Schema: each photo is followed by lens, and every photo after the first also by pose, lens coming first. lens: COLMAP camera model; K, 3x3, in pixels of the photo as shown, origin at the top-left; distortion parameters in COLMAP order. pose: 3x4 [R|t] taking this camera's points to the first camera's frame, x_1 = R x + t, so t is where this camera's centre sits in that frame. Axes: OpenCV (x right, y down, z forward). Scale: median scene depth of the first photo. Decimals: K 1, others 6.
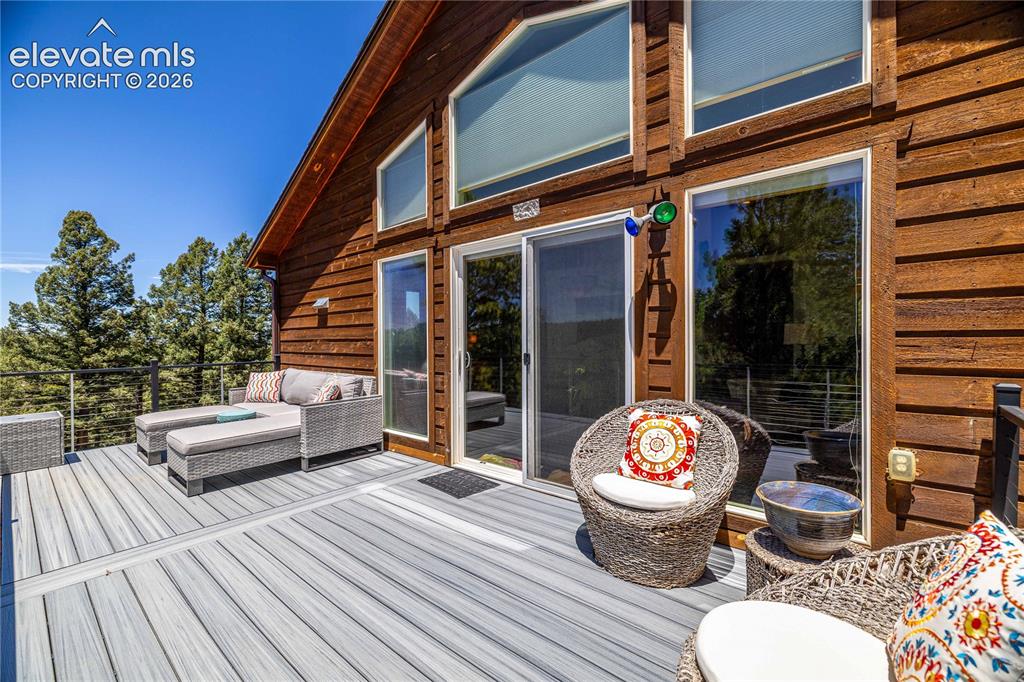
lens RADIAL K [[423.8, 0, 511.6], [0, 423.8, 342.1], [0, 0, 1]] dist [-0.000955, -0.000028]
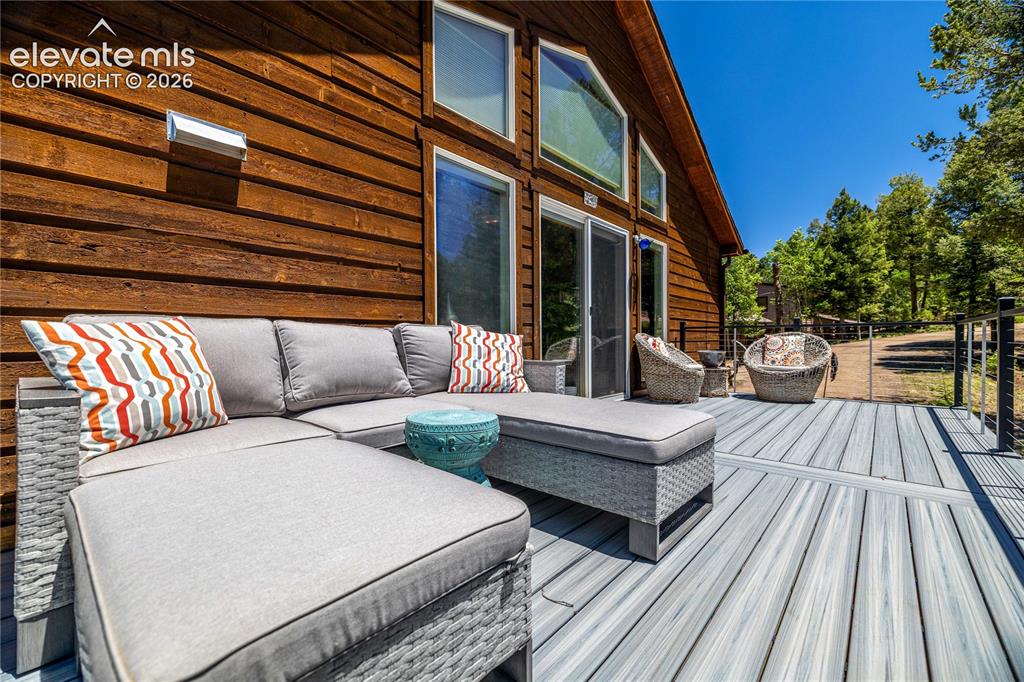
lens RADIAL K [[423.8, 0, 510.4], [0, 423.8, 341.7], [0, 0, 1]] dist [-0.000955, -0.000028]
pose [[0.030306, 0.001212, 0.999540, -1.278131], [0.005195, 0.999986, -0.001370, 0.131405], [-0.999527, 0.005234, 0.030299, 1.191314]]
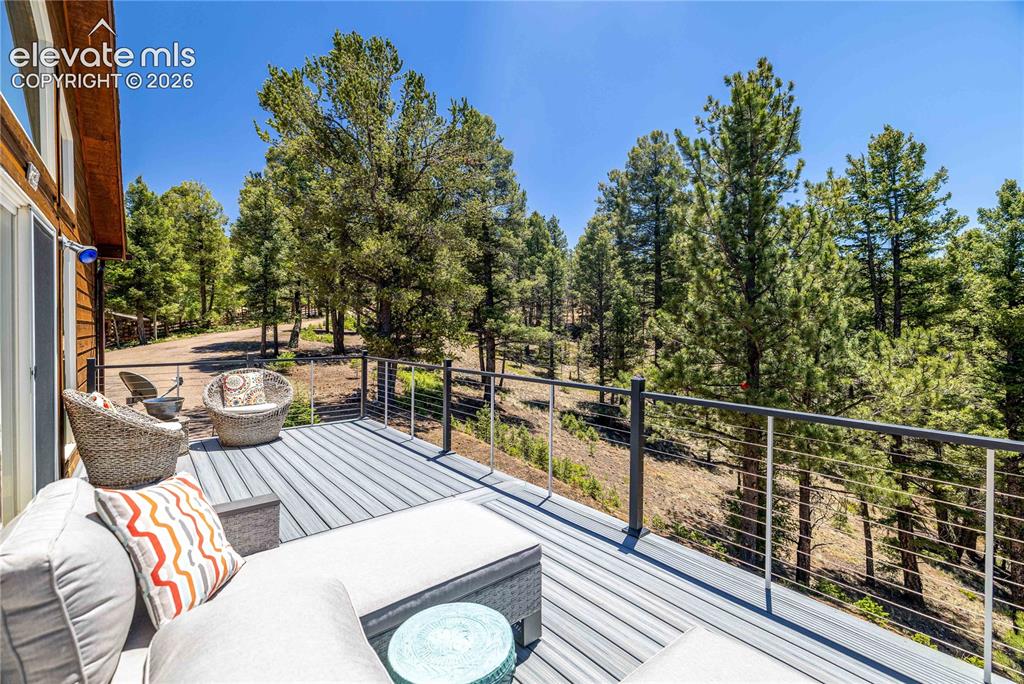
lens RADIAL K [[451.4, 0, 513.2], [0, 451.4, 335.2], [0, 0, 1]] dist [0.004812, 0.000482]
pose [[-0.980925, 0.007786, 0.194230, -0.923782], [0.010767, 0.999840, 0.014299, -0.039356], [-0.194088, 0.016117, -0.980852, 1.621770]]
